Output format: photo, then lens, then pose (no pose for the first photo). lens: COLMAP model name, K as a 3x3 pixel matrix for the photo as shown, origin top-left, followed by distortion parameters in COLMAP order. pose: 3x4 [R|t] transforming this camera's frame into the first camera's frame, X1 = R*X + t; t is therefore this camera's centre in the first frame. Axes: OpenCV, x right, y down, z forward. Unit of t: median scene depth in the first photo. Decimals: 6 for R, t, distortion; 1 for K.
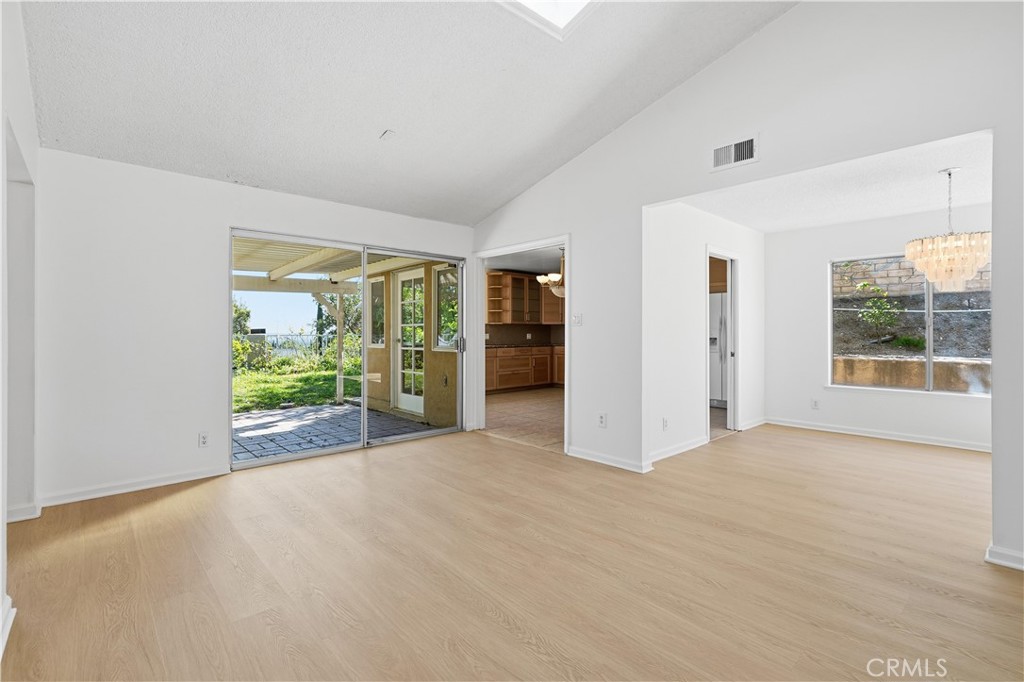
lens RADIAL K [[469.6, 0, 519.7], [0, 469.6, 337.9], [0, 0, 1]] dist [-0.033245, -0.000009]
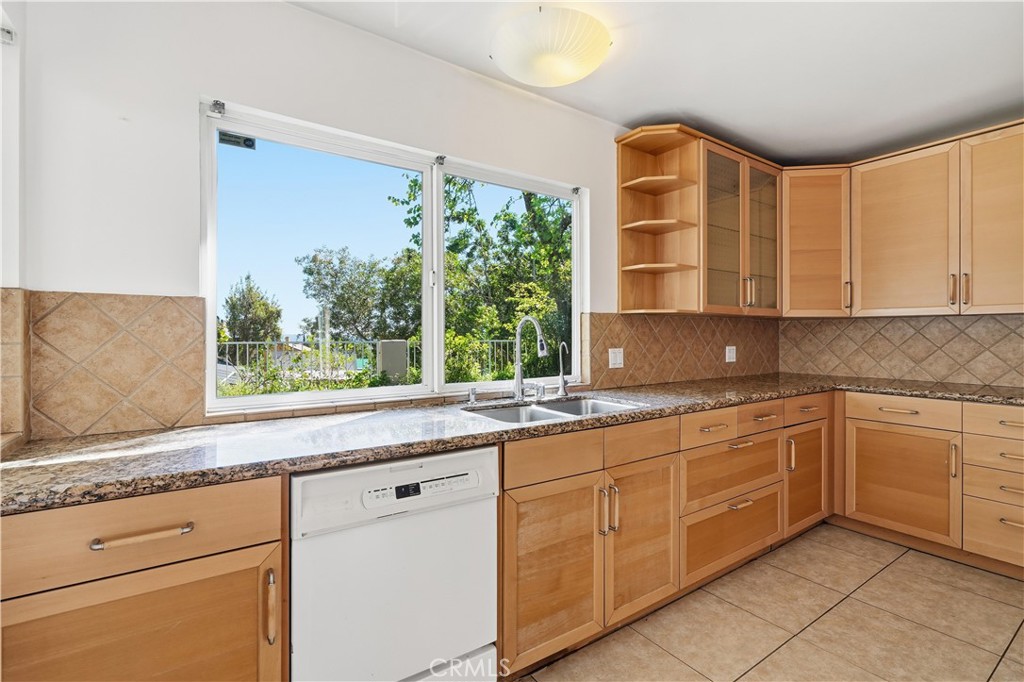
lens RADIAL K [[474.7, 0, 516.6], [0, 474.7, 335.6], [0, 0, 1]] dist [-0.005022, -0.000216]
pose [[0.989729, 0.001747, -0.142943, -0.088324], [-0.003124, 0.999951, -0.009409, -0.013960], [0.142920, 0.009759, 0.989686, 0.700341]]
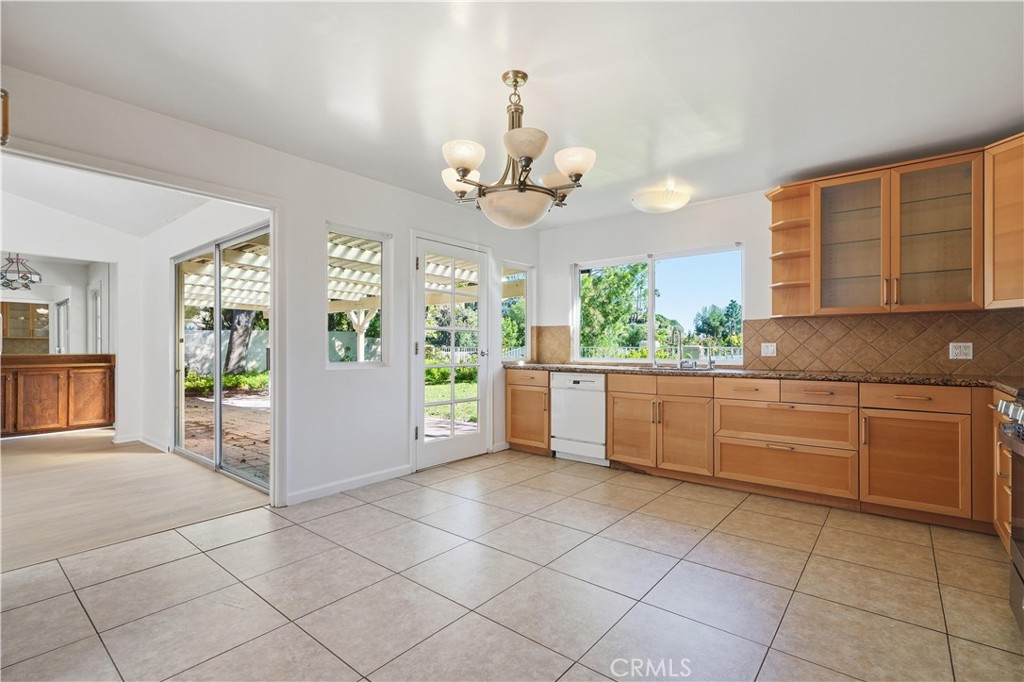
lens RADIAL K [[470.2, 0, 515.3], [0, 470.2, 344.4], [0, 0, 1]] dist [-0.005041, 0.000298]
pose [[0.132767, -0.006213, -0.991128, 0.313490], [-0.012795, 0.999886, -0.007982, -0.001553], [0.991065, 0.013742, 0.132673, 0.715078]]
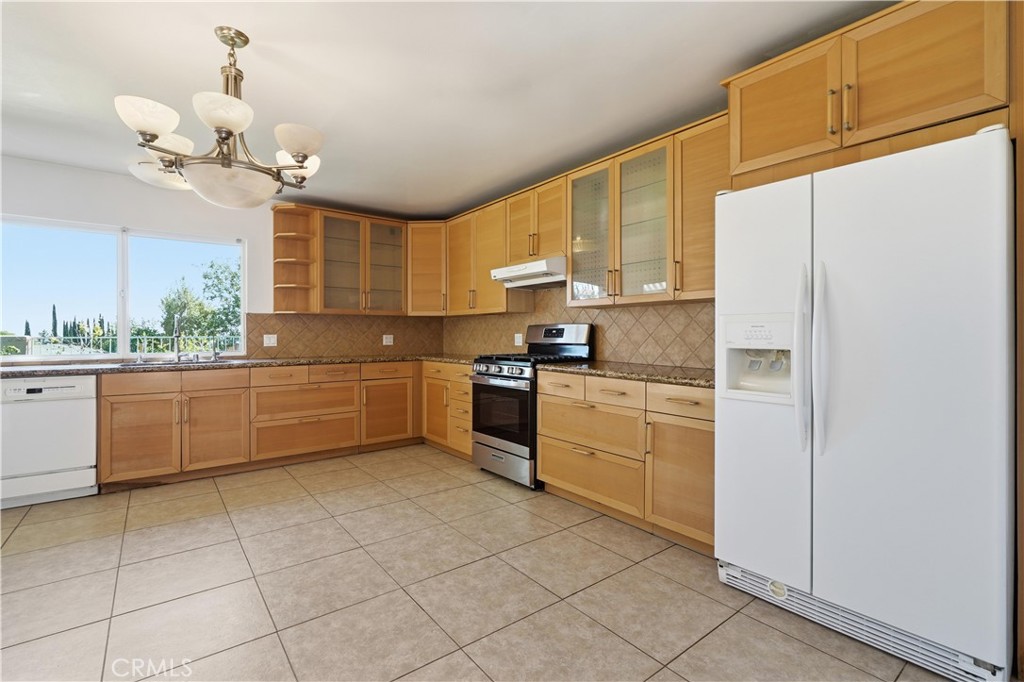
lens RADIAL K [[465.6, 0, 516.5], [0, 465.6, 337.4], [0, 0, 1]] dist [-0.004036, 0.000059]
pose [[0.996072, 0.000872, -0.088543, 0.219388], [-0.001263, 0.999990, -0.004363, -0.004578], [0.088538, 0.004457, 0.996063, 0.547778]]
